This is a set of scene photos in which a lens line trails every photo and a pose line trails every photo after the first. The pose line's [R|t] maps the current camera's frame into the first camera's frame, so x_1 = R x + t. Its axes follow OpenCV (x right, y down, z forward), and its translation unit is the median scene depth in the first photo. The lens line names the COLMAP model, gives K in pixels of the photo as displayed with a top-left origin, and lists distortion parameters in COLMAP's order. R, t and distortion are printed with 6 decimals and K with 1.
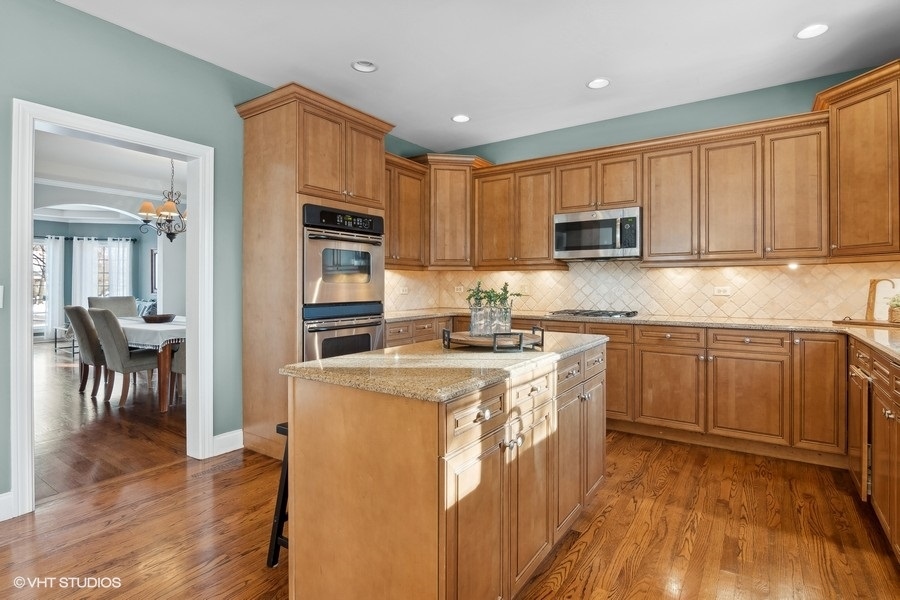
lens RADIAL K [[449.4, 0, 457.1], [0, 449.4, 287.7], [0, 0, 1]] dist [-0.013990, -0.005875]
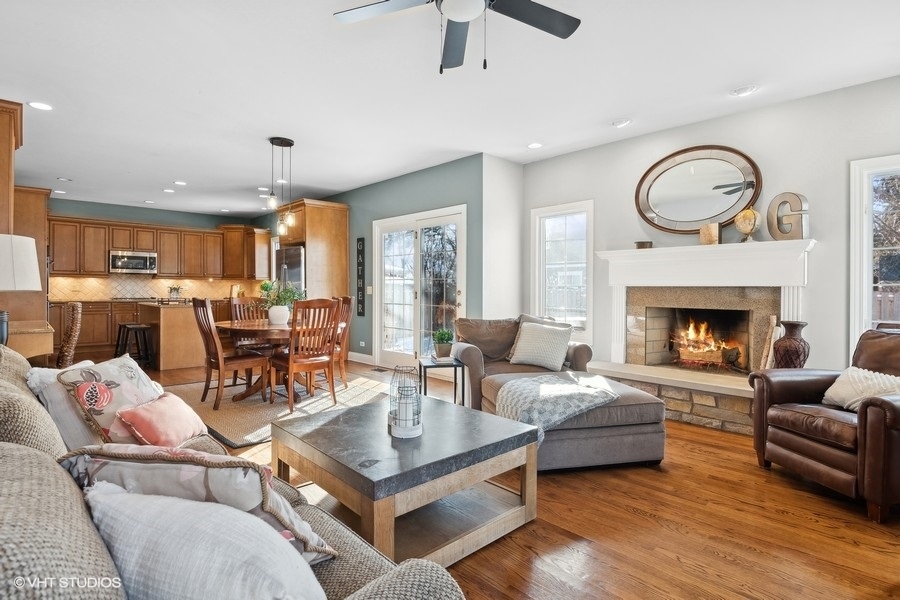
lens RADIAL K [[449.4, 0, 455.7], [0, 449.4, 293.5], [0, 0, 1]] dist [-0.013990, -0.005875]
pose [[0.192470, -0.008739, 0.981264, -1.696384], [-0.000964, 0.999958, 0.009094, 0.012298], [-0.981302, -0.002696, 0.192454, -1.062843]]
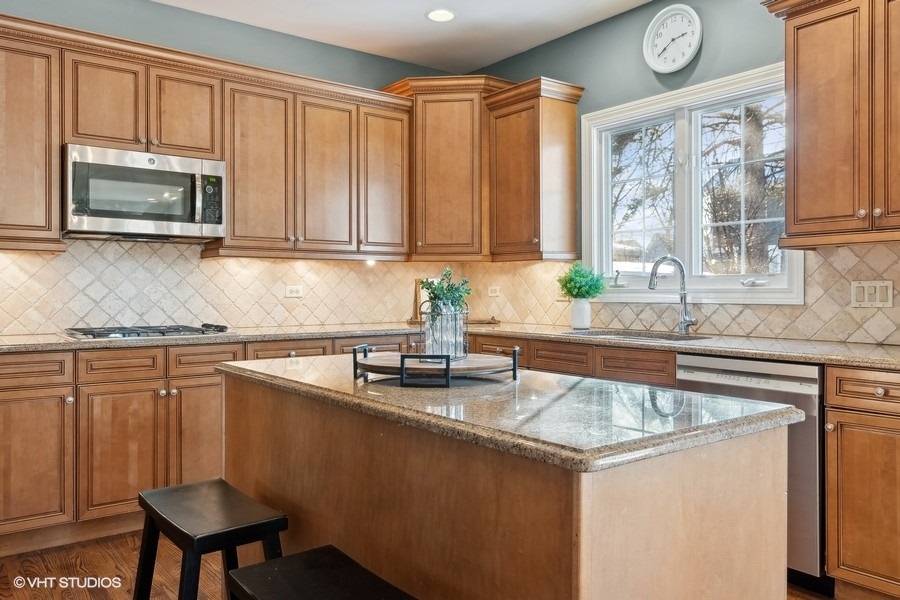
lens RADIAL K [[688.4, 0, 446.7], [0, 688.4, 297.4], [0, 0, 1]] dist [0.003587, -0.000653]
pose [[0.313419, -0.011312, 0.949547, -0.464979], [0.003807, 0.999936, 0.010656, 0.006269], [-0.949607, 0.000275, 0.313442, 0.405064]]
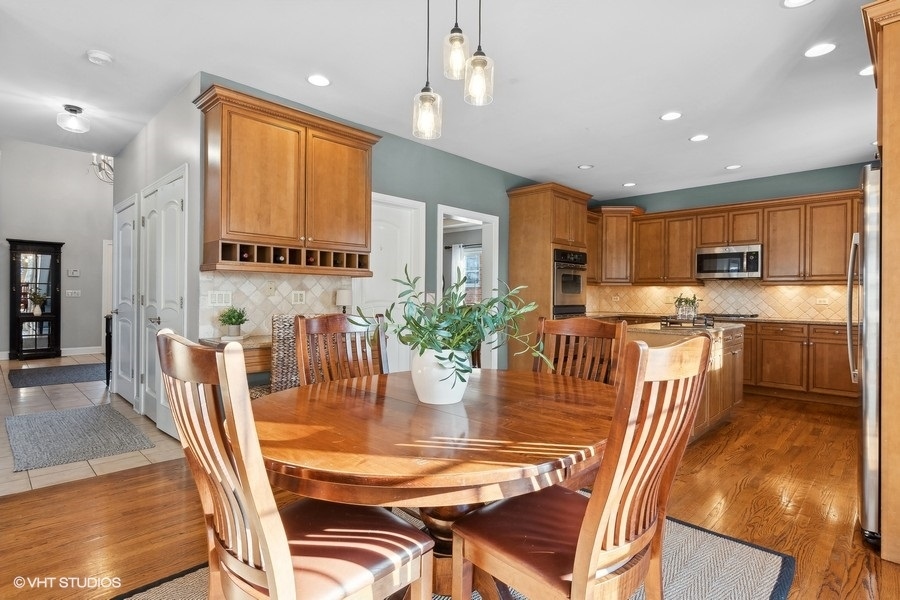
lens RADIAL K [[463.0, 0, 449.3], [0, 463.0, 298.5], [0, 0, 1]] dist [-0.012471, 0.001713]
pose [[0.983359, 0.010801, -0.181350, -0.357147], [-0.010851, 0.999941, 0.000715, 0.010943], [0.181347, 0.001264, 0.983418, -0.746705]]
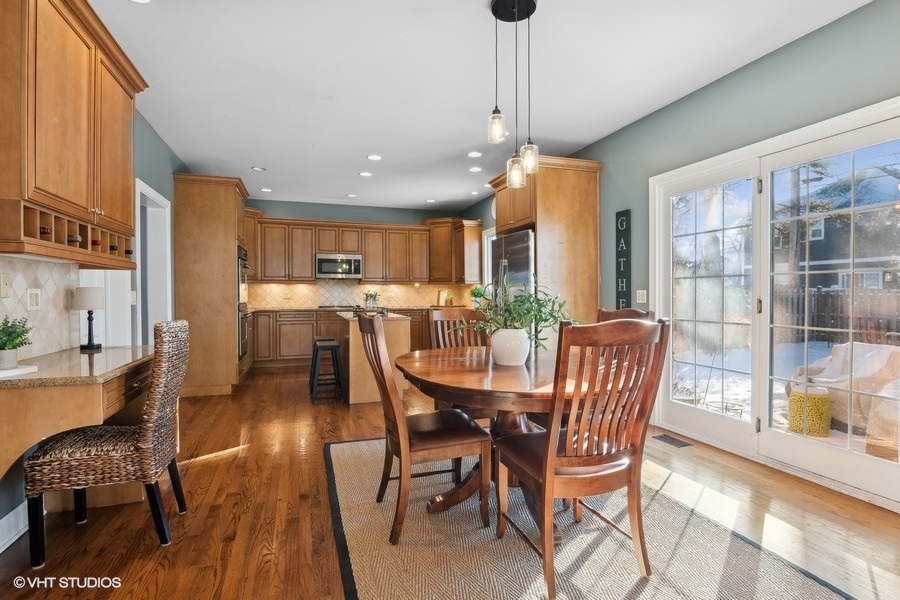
lens RADIAL K [[449.4, 0, 455.3], [0, 449.4, 308.8], [0, 0, 1]] dist [-0.013990, -0.005875]
pose [[0.590993, -0.027452, 0.806210, -1.085526], [0.005711, 0.999538, 0.029848, 0.011513], [-0.806657, -0.013035, 0.590877, -0.624689]]
